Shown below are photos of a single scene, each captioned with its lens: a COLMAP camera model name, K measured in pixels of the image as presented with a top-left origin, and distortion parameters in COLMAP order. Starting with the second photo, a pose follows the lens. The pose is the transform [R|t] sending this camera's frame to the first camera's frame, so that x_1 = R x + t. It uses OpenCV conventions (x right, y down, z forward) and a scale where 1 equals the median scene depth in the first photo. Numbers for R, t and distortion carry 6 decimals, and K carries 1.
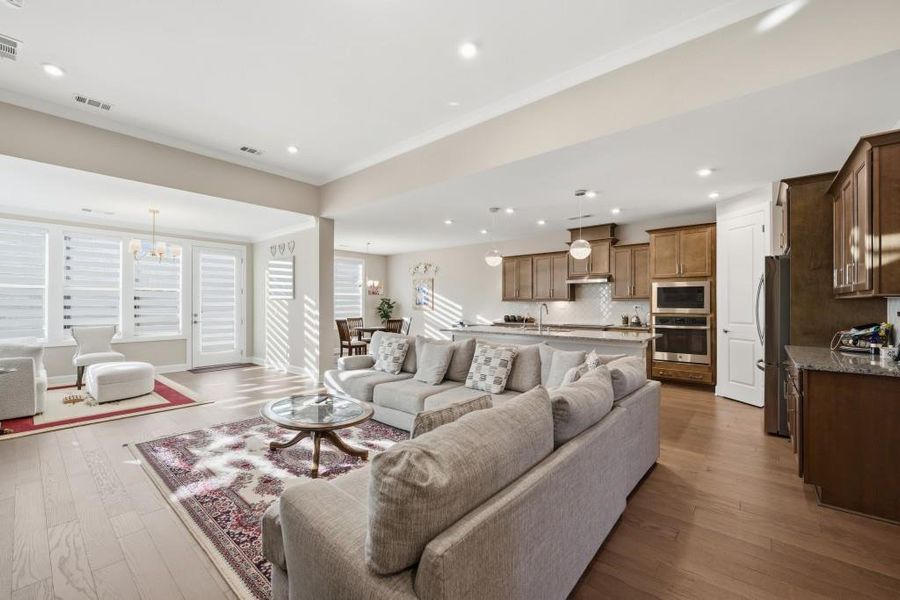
lens RADIAL K [[364.6, 0, 450.0], [0, 364.6, 300.0], [0, 0, 1]] dist [-0.001154, -0.000034]
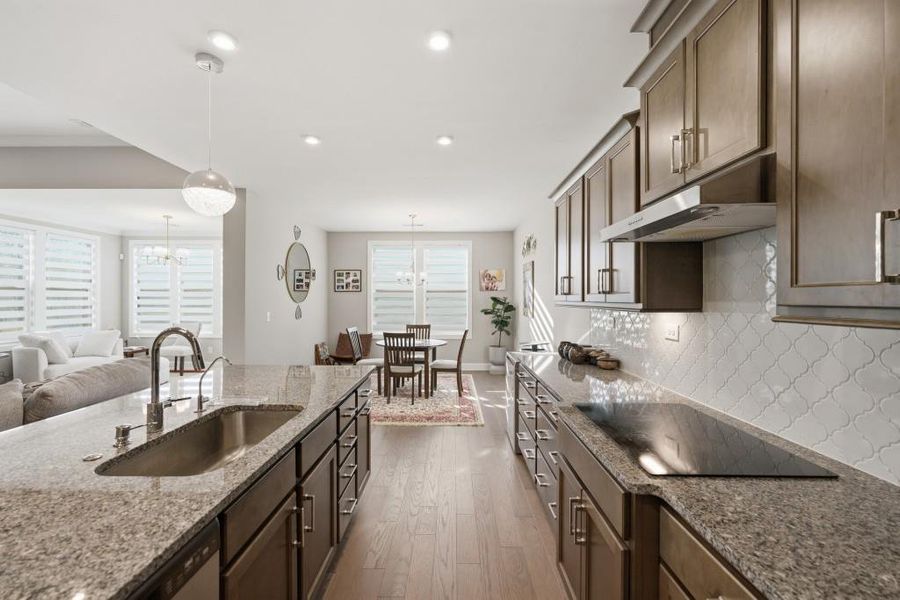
lens RADIAL K [[385.1, 0, 450.0], [0, 385.1, 300.0], [0, 0, 1]] dist [-0.002009, -0.000276]
pose [[0.639687, 0.005157, -0.768618, 0.522027], [0.004454, 0.999936, 0.010417, -0.010541], [0.768622, -0.010087, 0.639623, 0.849820]]
